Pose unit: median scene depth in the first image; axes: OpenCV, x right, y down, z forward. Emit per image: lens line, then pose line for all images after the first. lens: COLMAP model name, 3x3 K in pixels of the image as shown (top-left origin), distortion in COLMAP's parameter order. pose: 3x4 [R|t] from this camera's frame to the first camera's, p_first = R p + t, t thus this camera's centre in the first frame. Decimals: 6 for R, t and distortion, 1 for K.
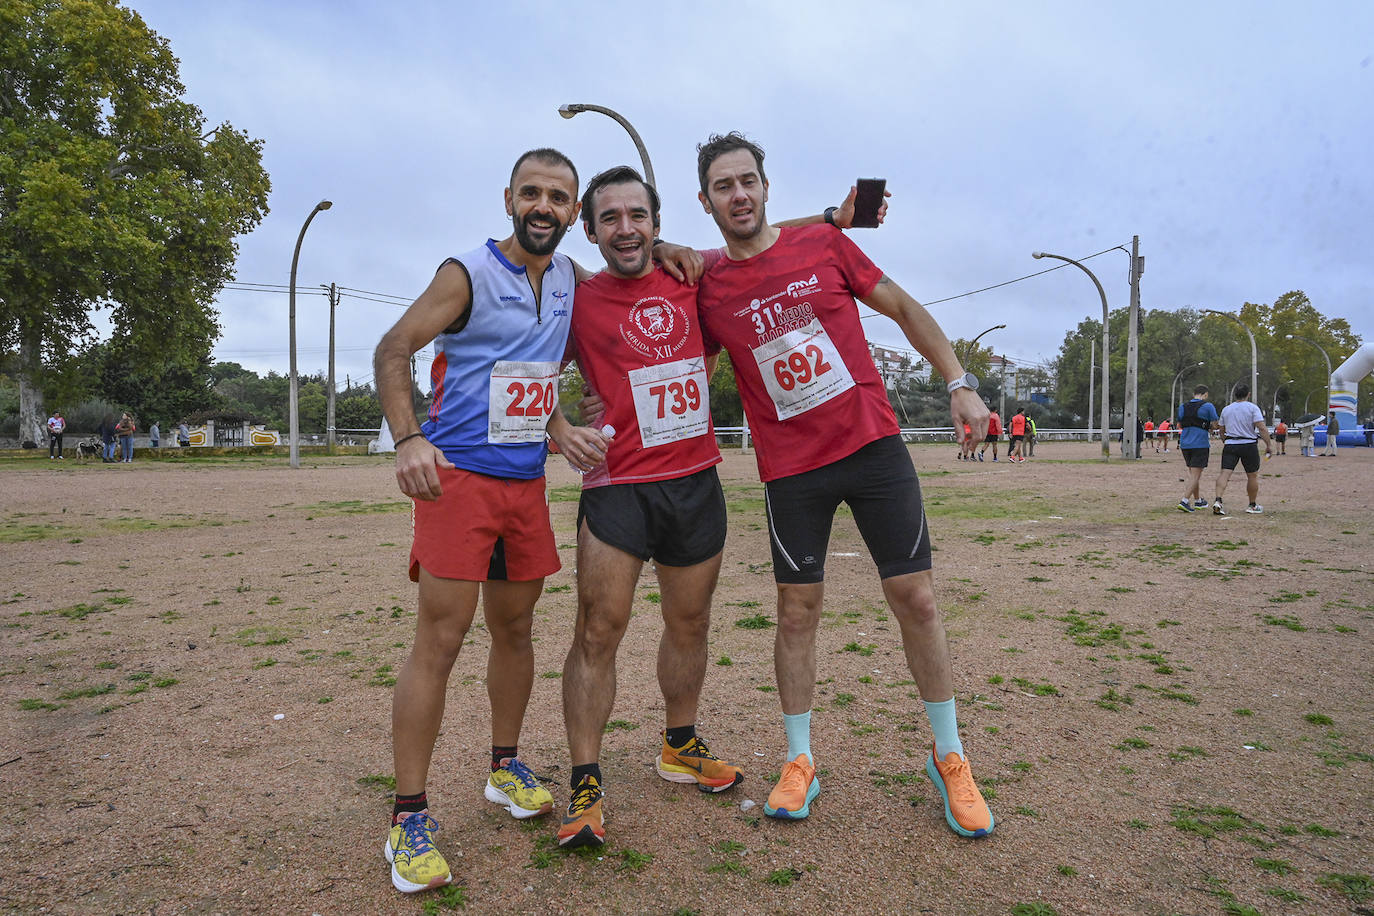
lens RADIAL K [[904.2, 0, 678.2], [0, 904.2, 461.2], [0, 0, 1]] dist [-0.008096, -0.001247]
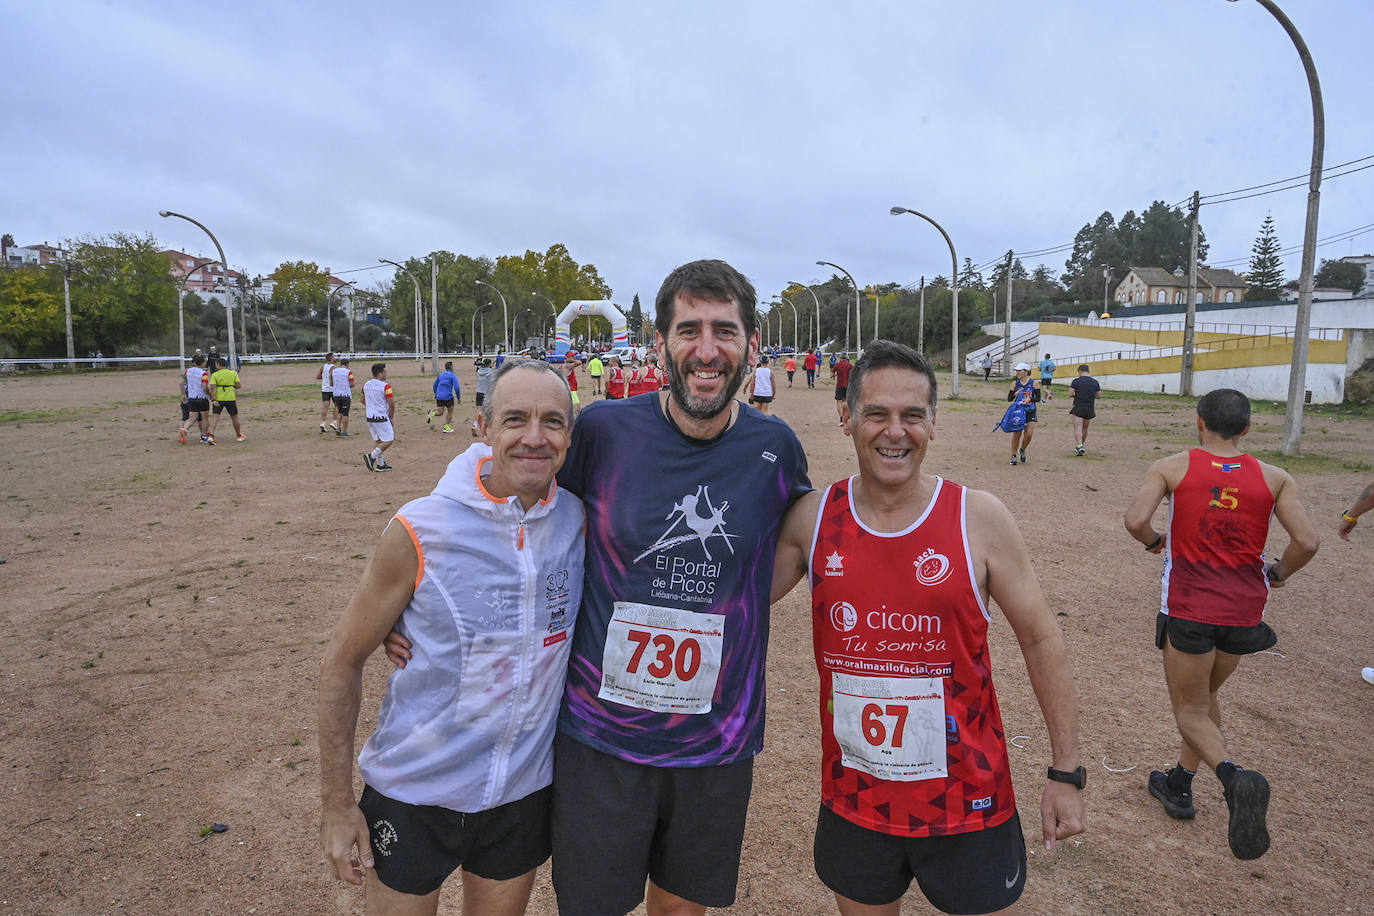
lens RADIAL K [[904.2, 0, 690.2], [0, 904.2, 459.2], [0, 0, 1]] dist [-0.008096, -0.001247]
pose [[0.754679, -0.080225, 0.651171, -0.071937], [0.018686, 0.994722, 0.100895, -0.001603], [-0.655828, -0.063976, 0.752195, -0.164083]]
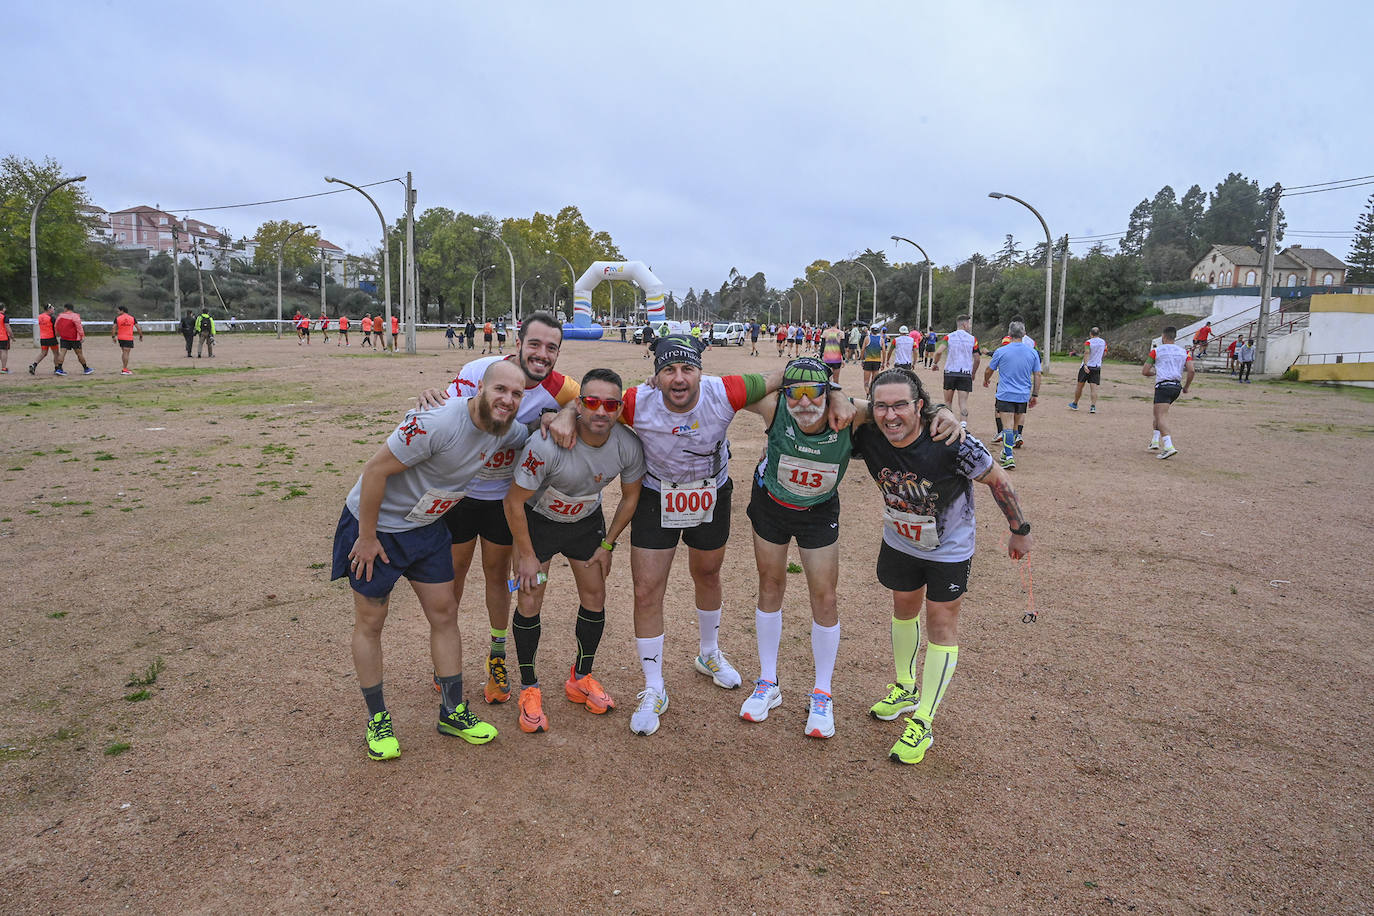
lens RADIAL K [[904.2, 0, 690.3], [0, 904.2, 464.0], [0, 0, 1]] dist [-0.008096, -0.001247]
pose [[0.757537, -0.082972, 0.647497, -0.008212], [-0.001698, 0.991636, 0.129057, -0.002687], [-0.652790, -0.098864, 0.751060, -0.049255]]
